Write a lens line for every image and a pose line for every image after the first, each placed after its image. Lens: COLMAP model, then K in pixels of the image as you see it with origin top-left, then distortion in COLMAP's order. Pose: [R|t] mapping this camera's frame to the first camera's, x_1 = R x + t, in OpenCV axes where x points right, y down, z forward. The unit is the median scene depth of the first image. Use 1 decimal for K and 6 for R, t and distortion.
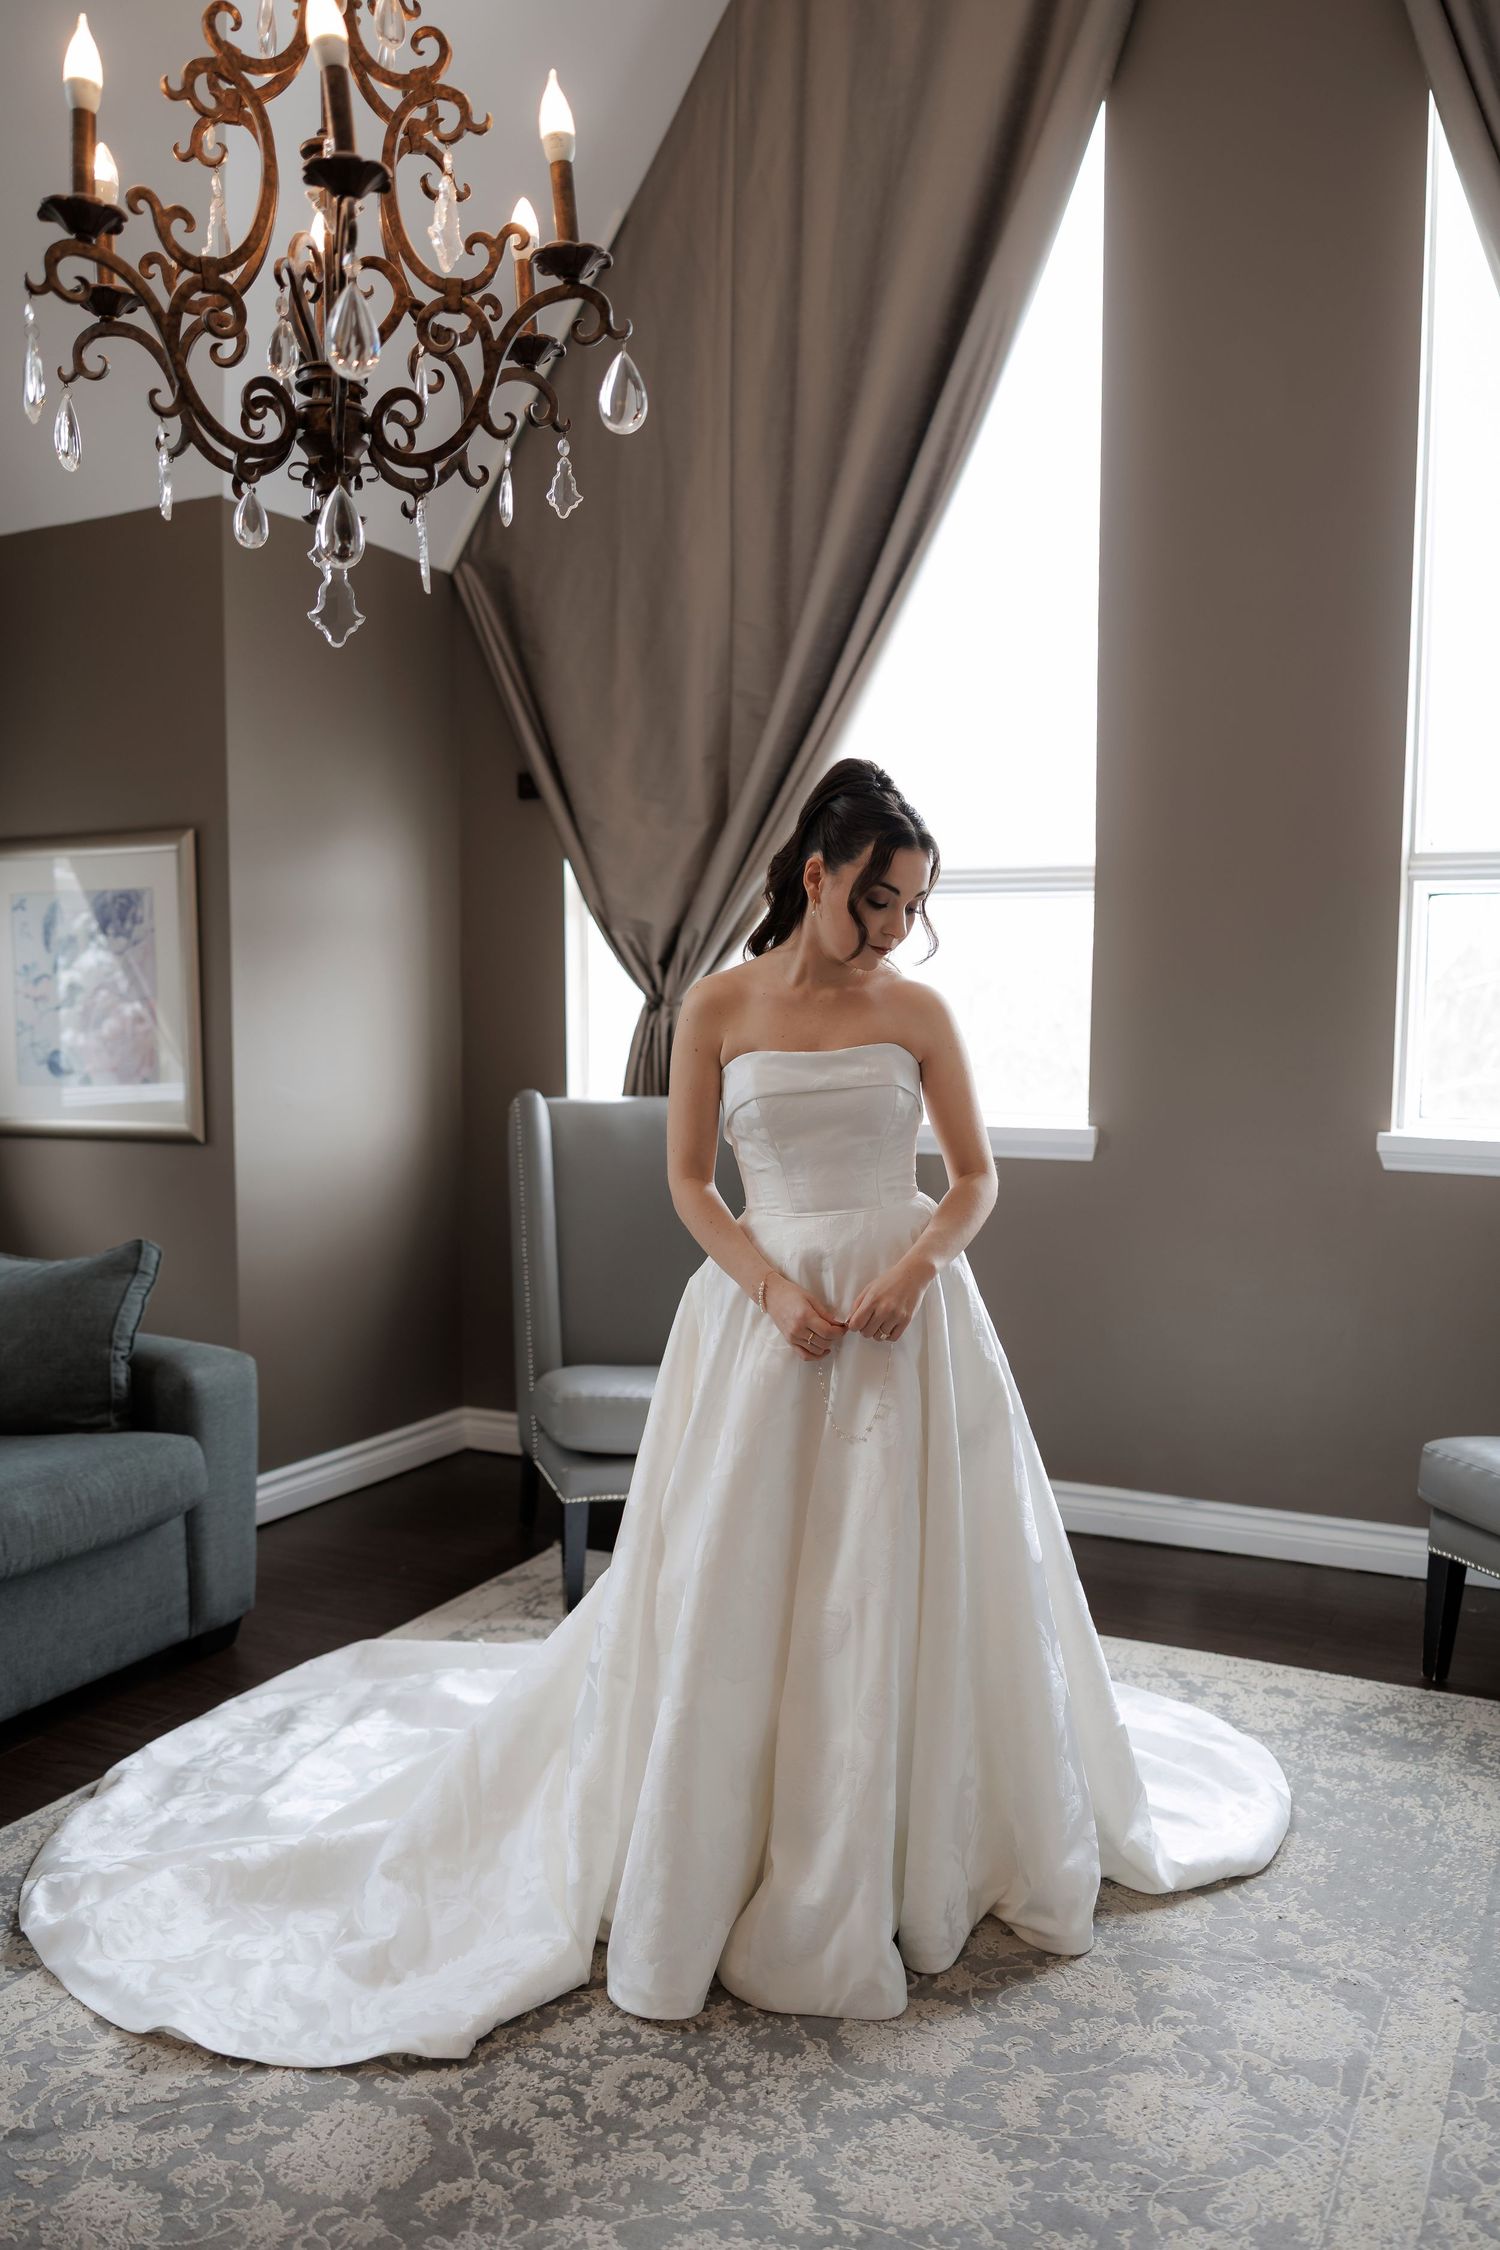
lens RADIAL K [[1802.2, 0, 745.4], [0, 1802.2, 1110.2], [0, 0, 1]] dist [-0.030455, 0.037455]
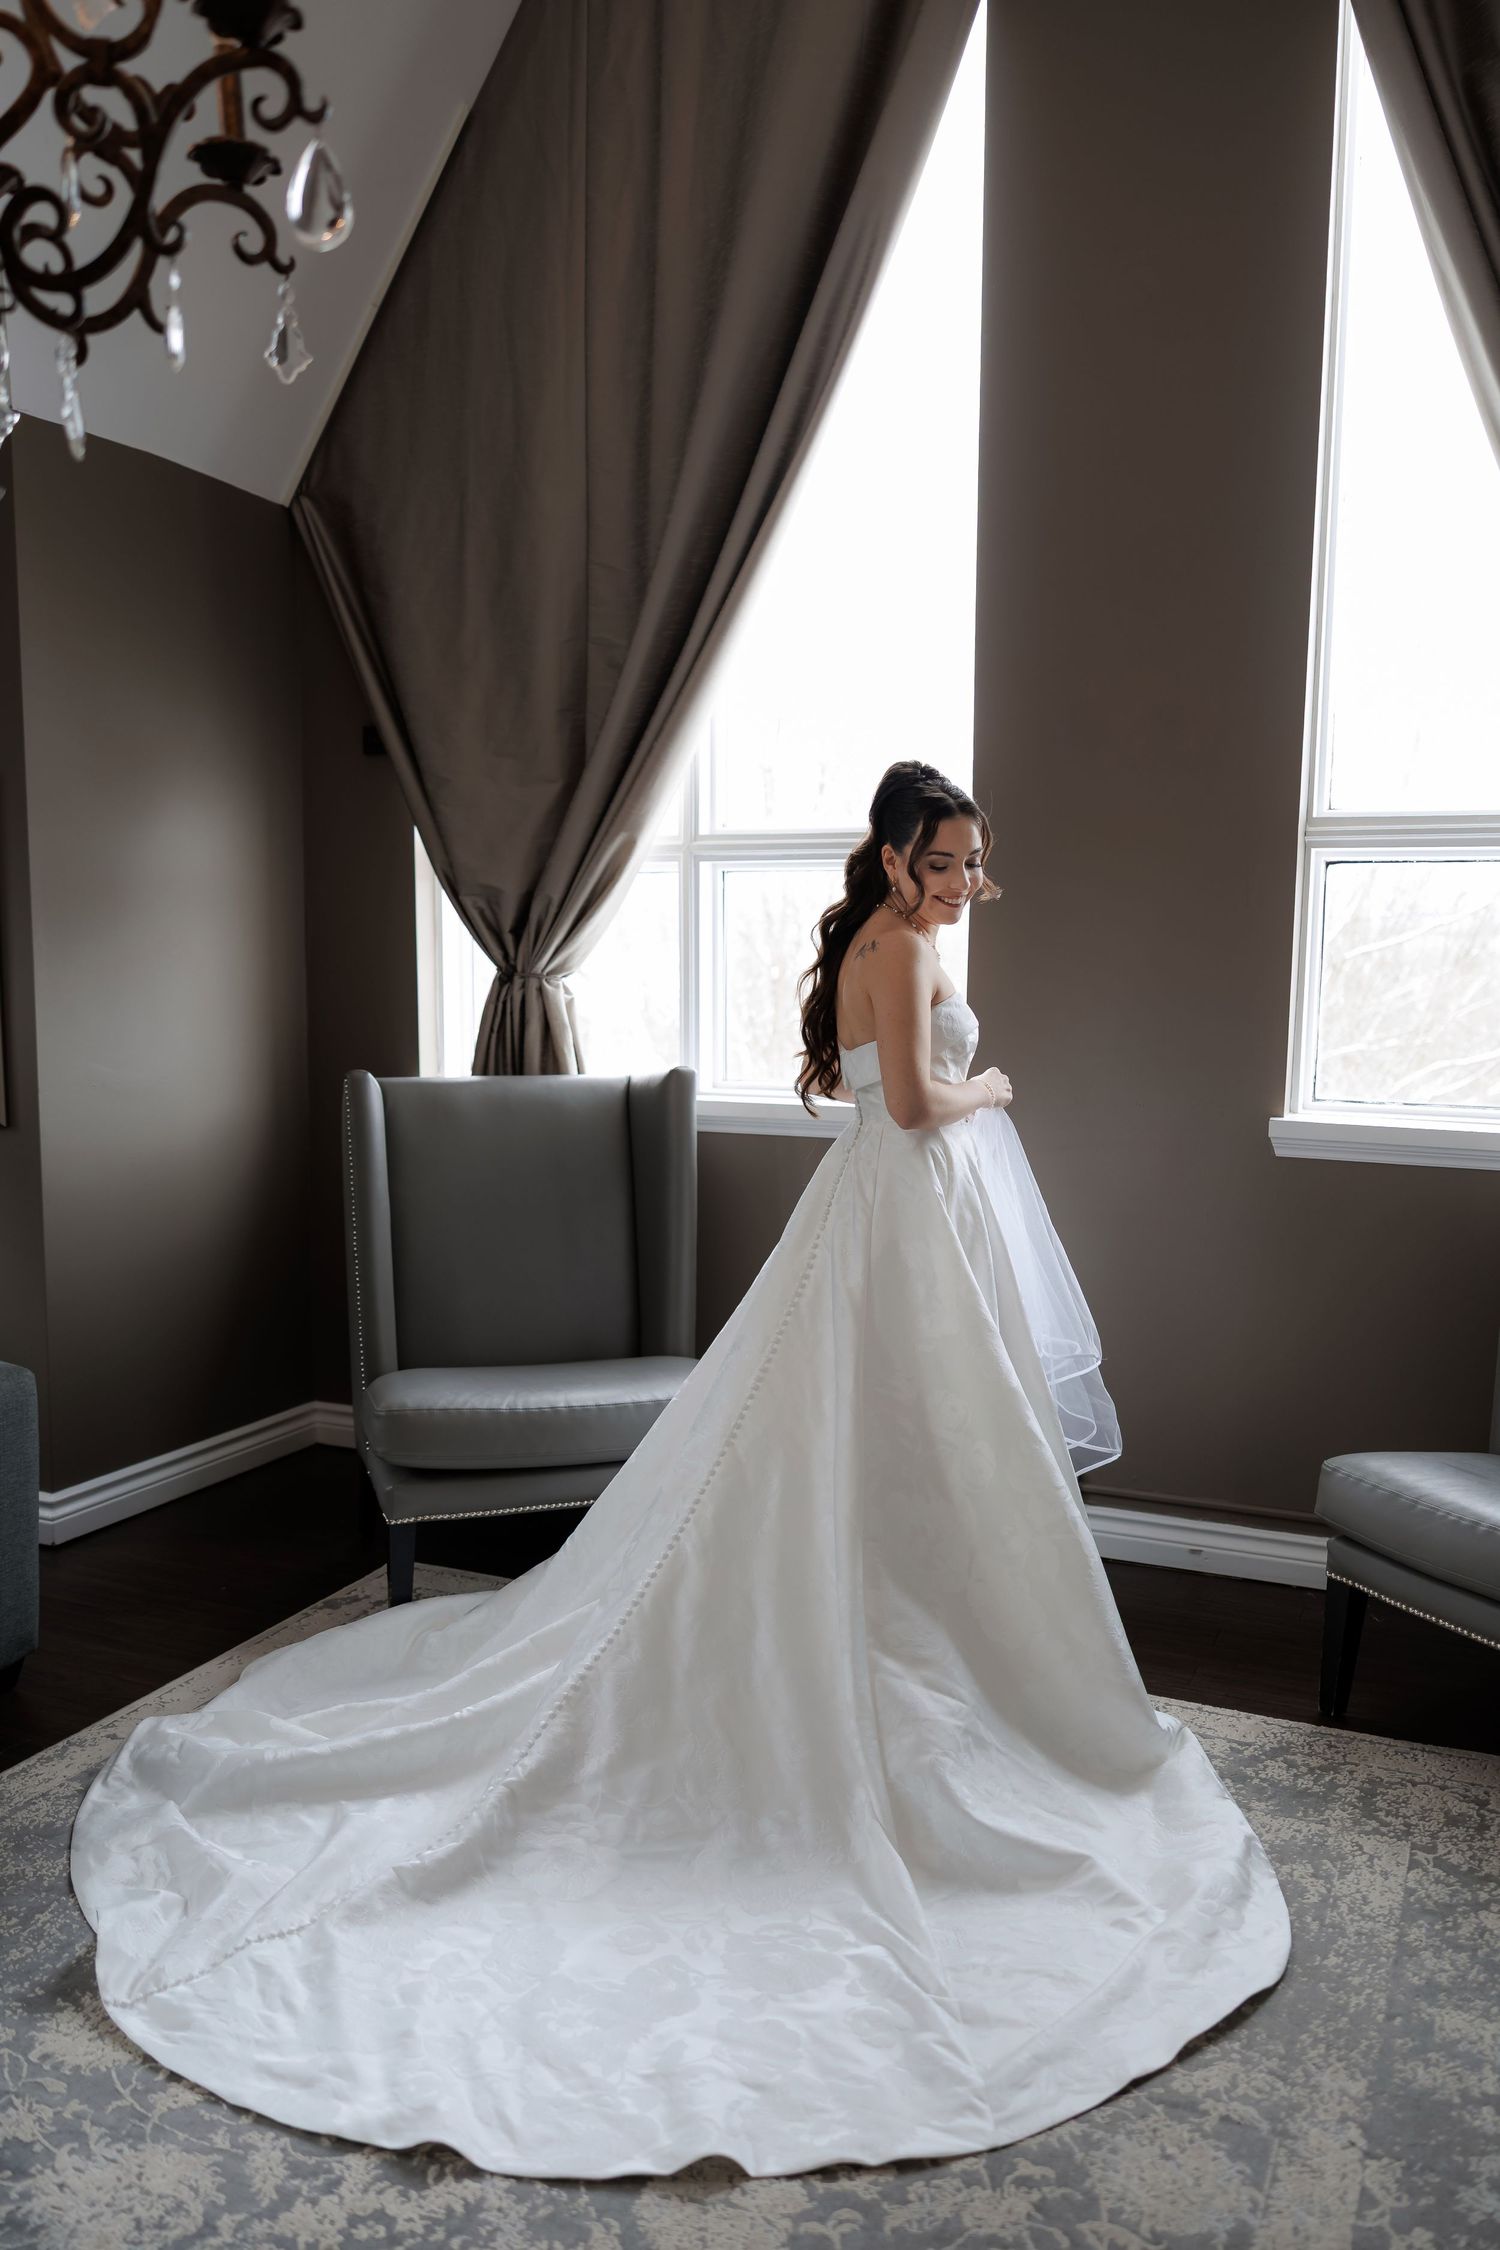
lens RADIAL K [[1711.1, 0, 750.0], [0, 1711.1, 1125.0], [0, 0, 1]] dist [-0.003252, 0.002391]
pose [[0.998931, -0.000330, 0.046236, 0.049639], [-0.001173, 0.999472, 0.032475, -0.015080], [-0.046222, -0.032495, 0.998403, 0.150686]]
